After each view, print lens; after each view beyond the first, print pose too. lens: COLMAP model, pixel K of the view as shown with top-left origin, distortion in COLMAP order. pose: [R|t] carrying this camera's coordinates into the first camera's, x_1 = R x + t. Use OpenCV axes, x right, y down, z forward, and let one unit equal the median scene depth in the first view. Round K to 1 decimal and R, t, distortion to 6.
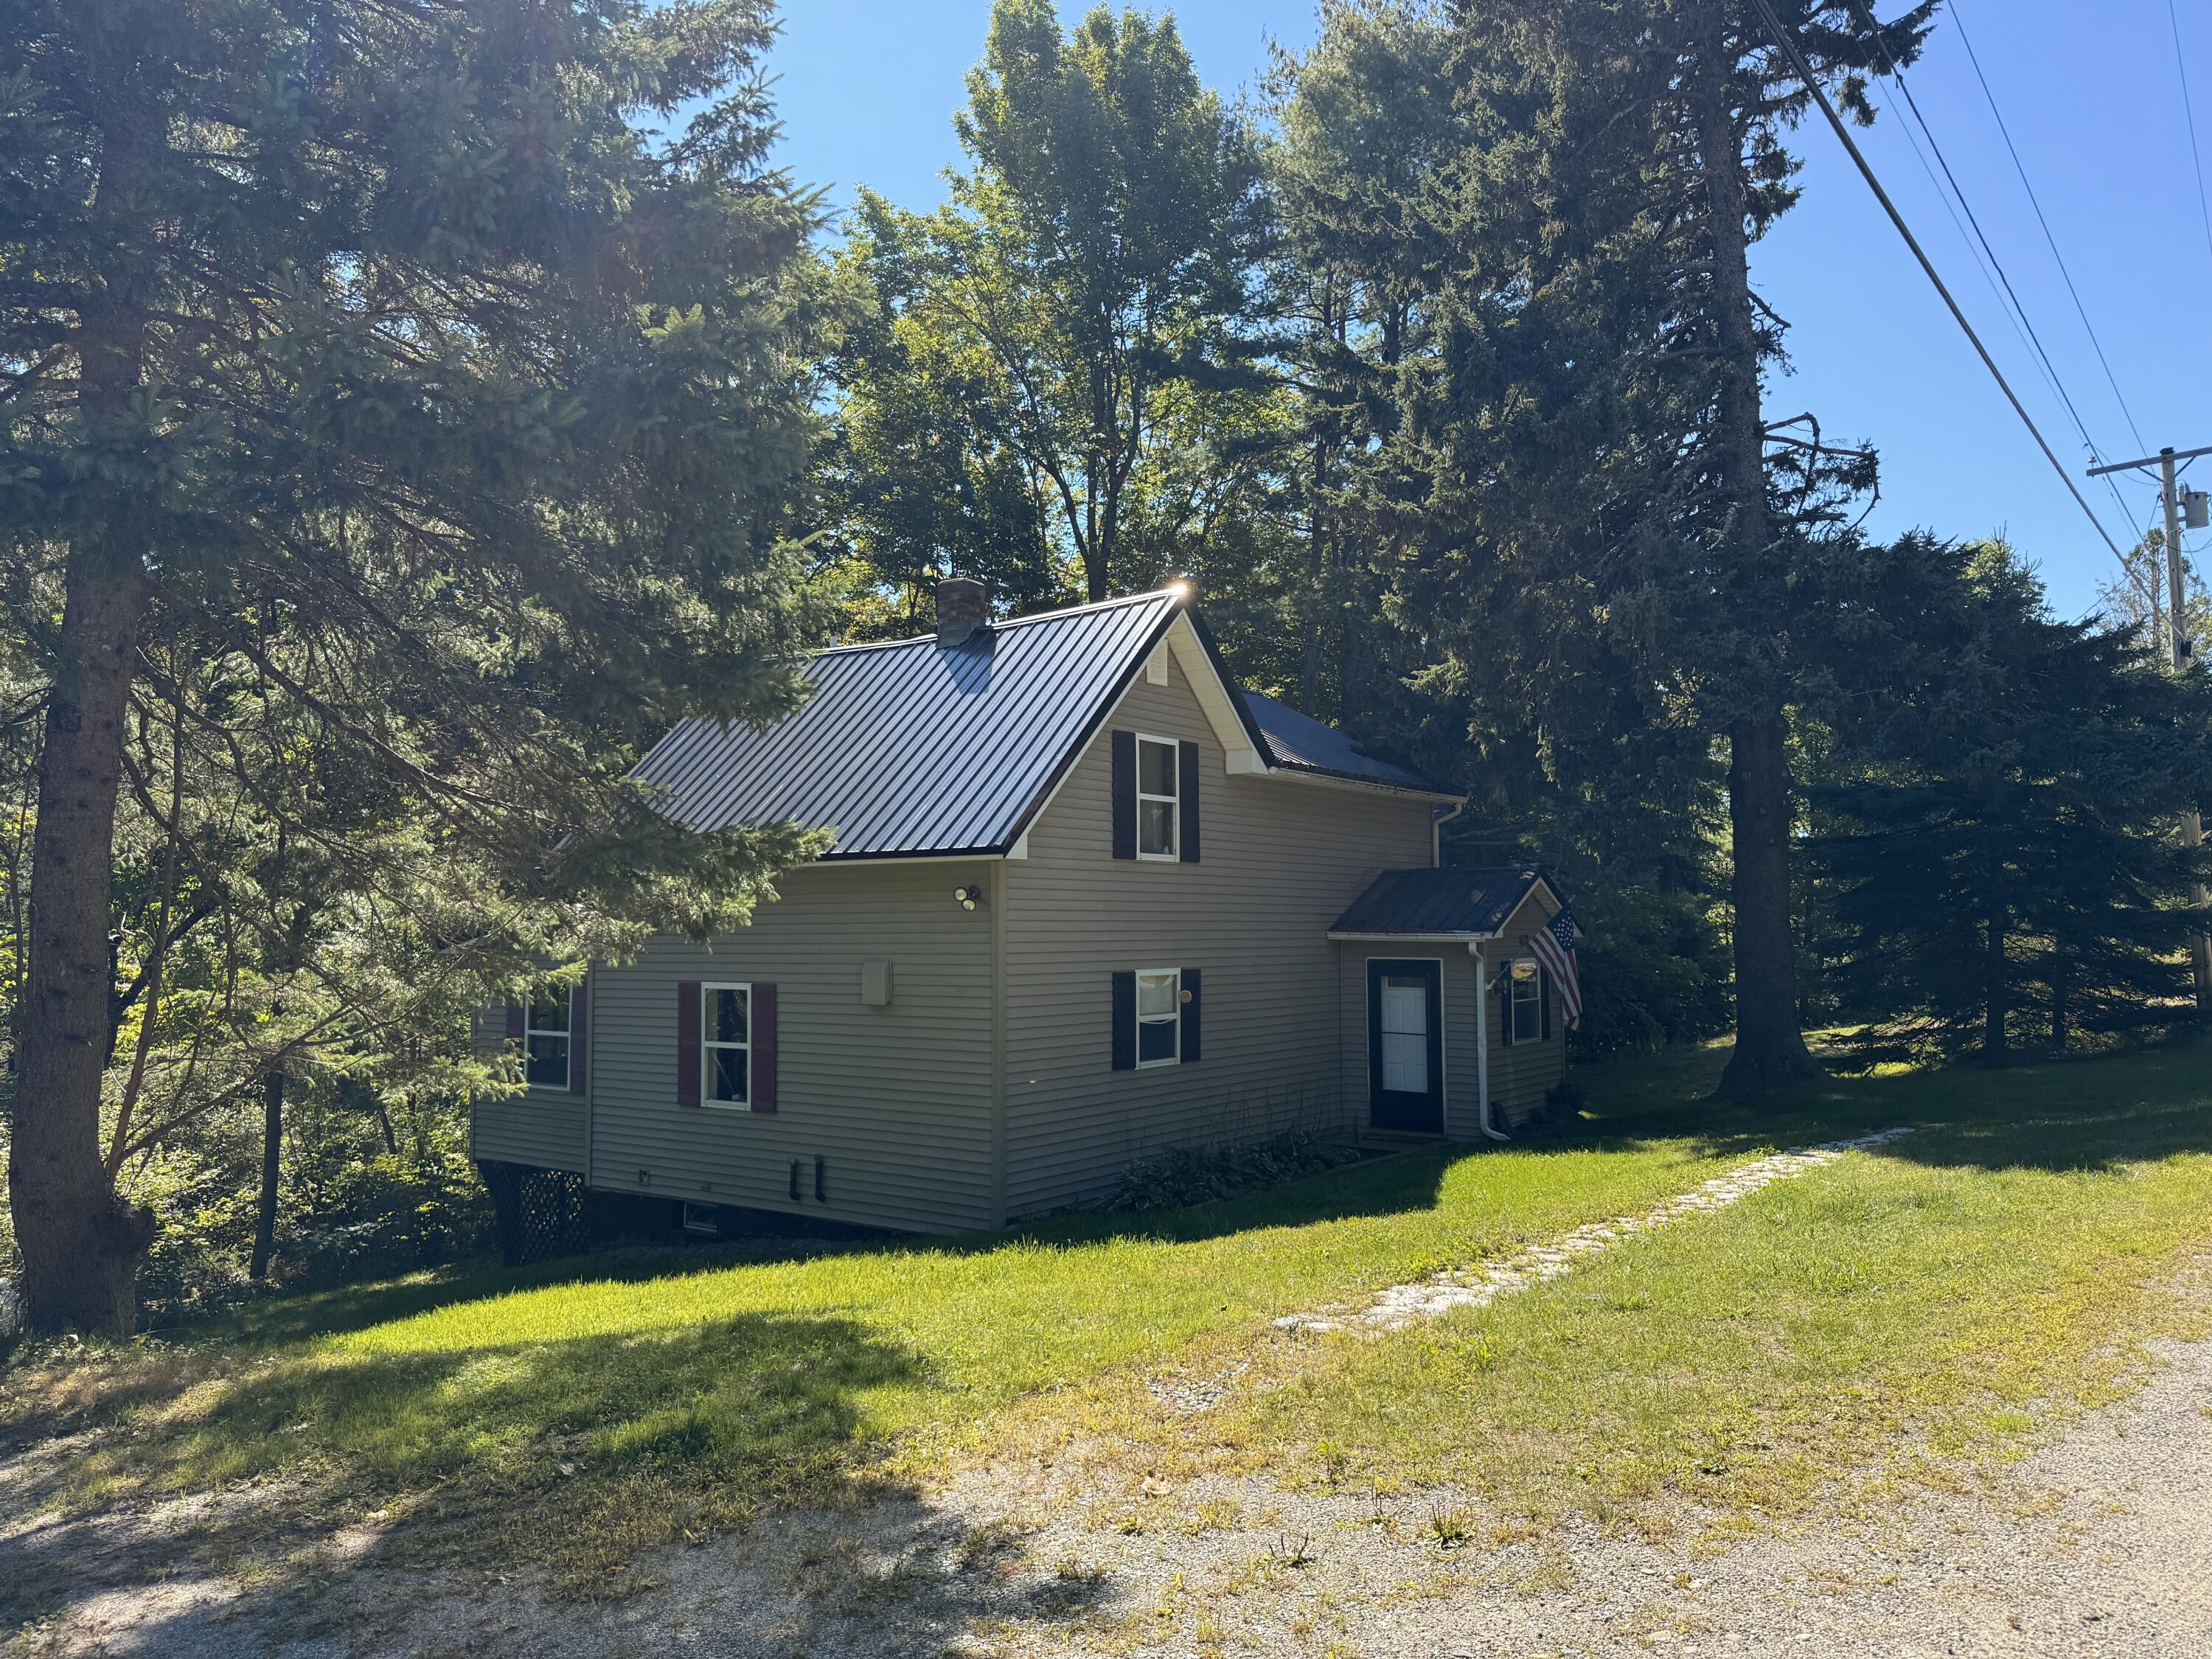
lens RADIAL K [[1559.5, 0, 1095.8], [0, 1559.5, 818.8], [0, 0, 1]] dist [0.032145, -0.015561]
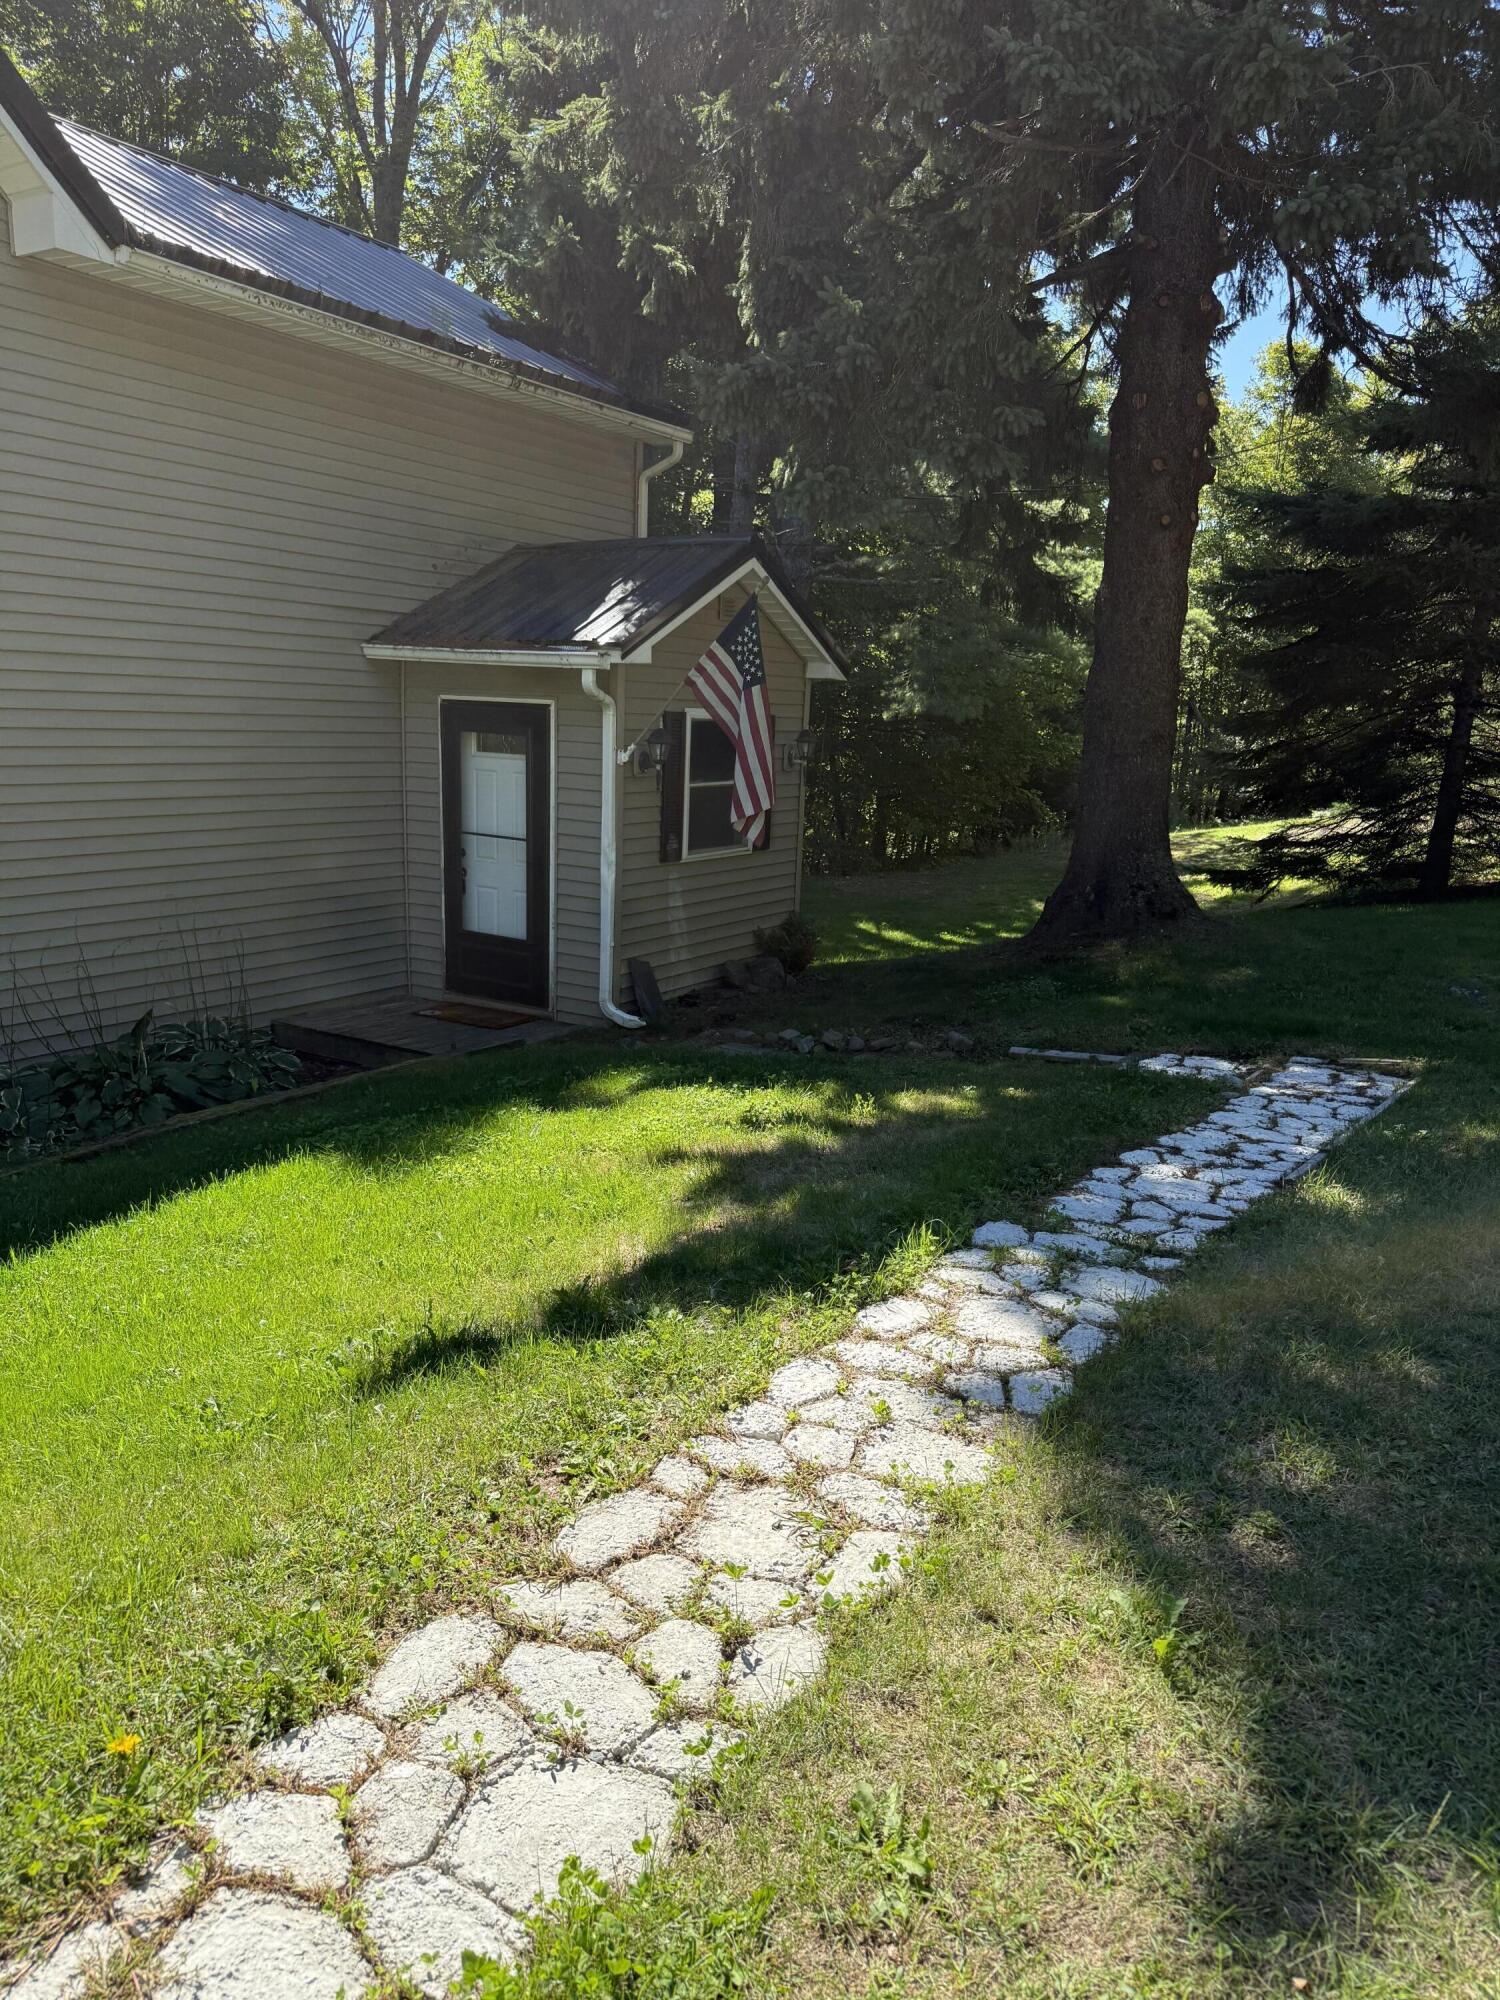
lens RADIAL K [[1410.0, 0, 751.3], [0, 1410.0, 1011.1], [0, 0, 1]] dist [0.032145, -0.015561]
pose [[0.994831, 0.017642, 0.100002, 0.267070], [-0.044948, 0.959567, 0.277867, 0.058599], [-0.091056, -0.280926, 0.955400, 0.542527]]
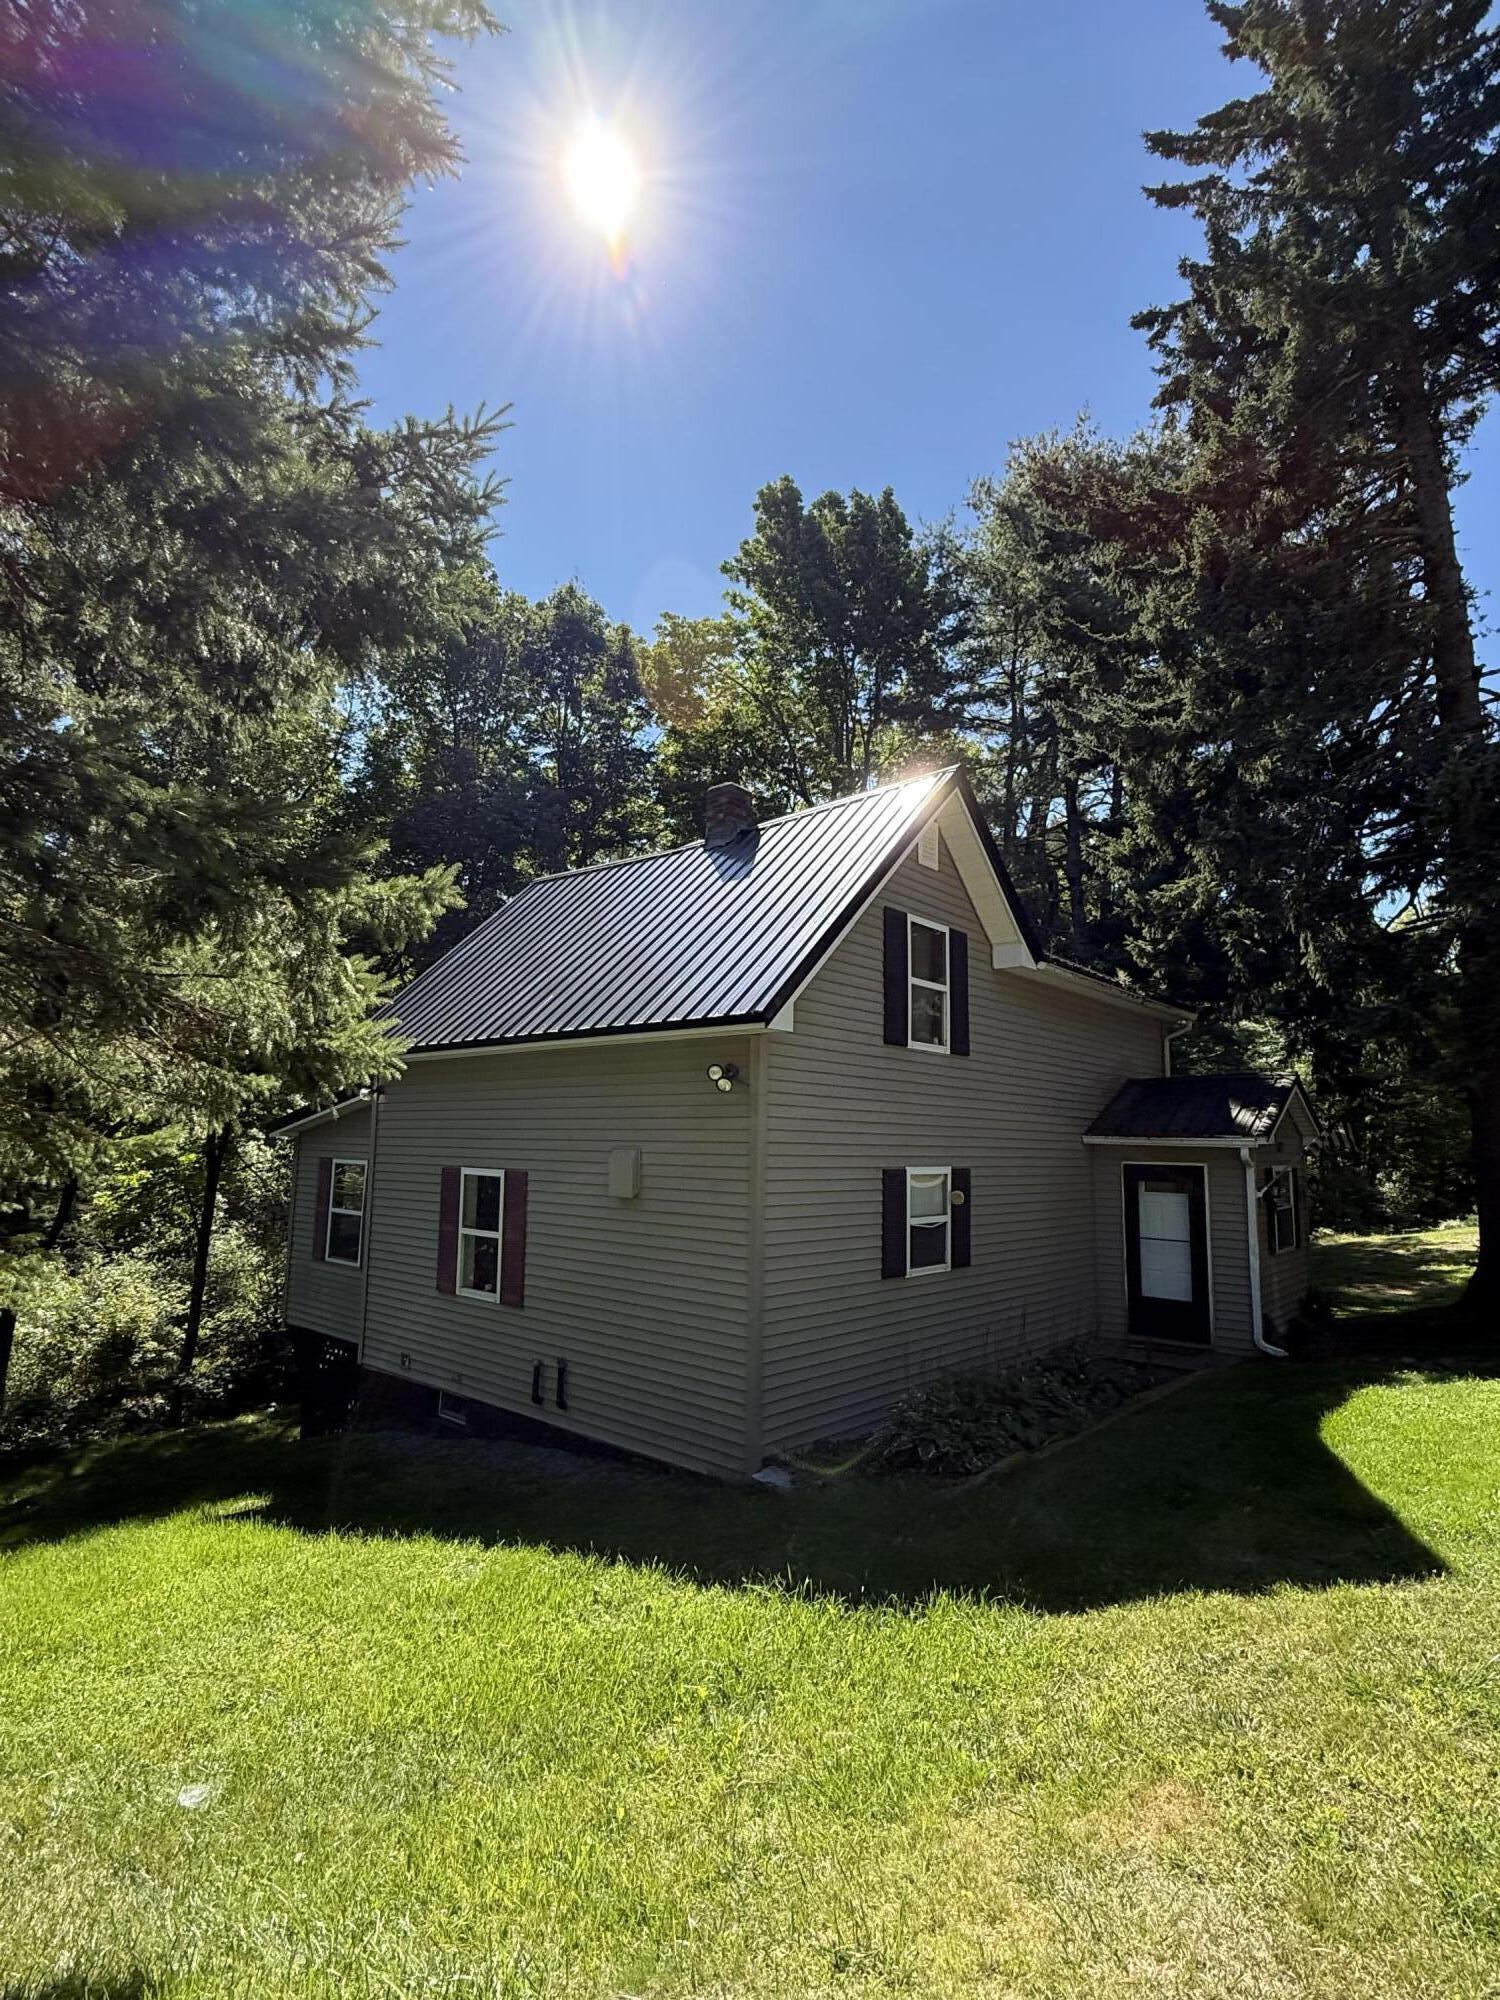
lens RADIAL K [[1011.3, 0, 736.2], [0, 1011.3, 1014.4], [0, 0, 1]] dist [-0.020769, 0.000426]
pose [[0.996437, 0.012828, -0.083355, -0.024169], [-0.017841, 0.998058, -0.059677, 0.041807], [0.082428, 0.060952, 0.994731, 0.371793]]
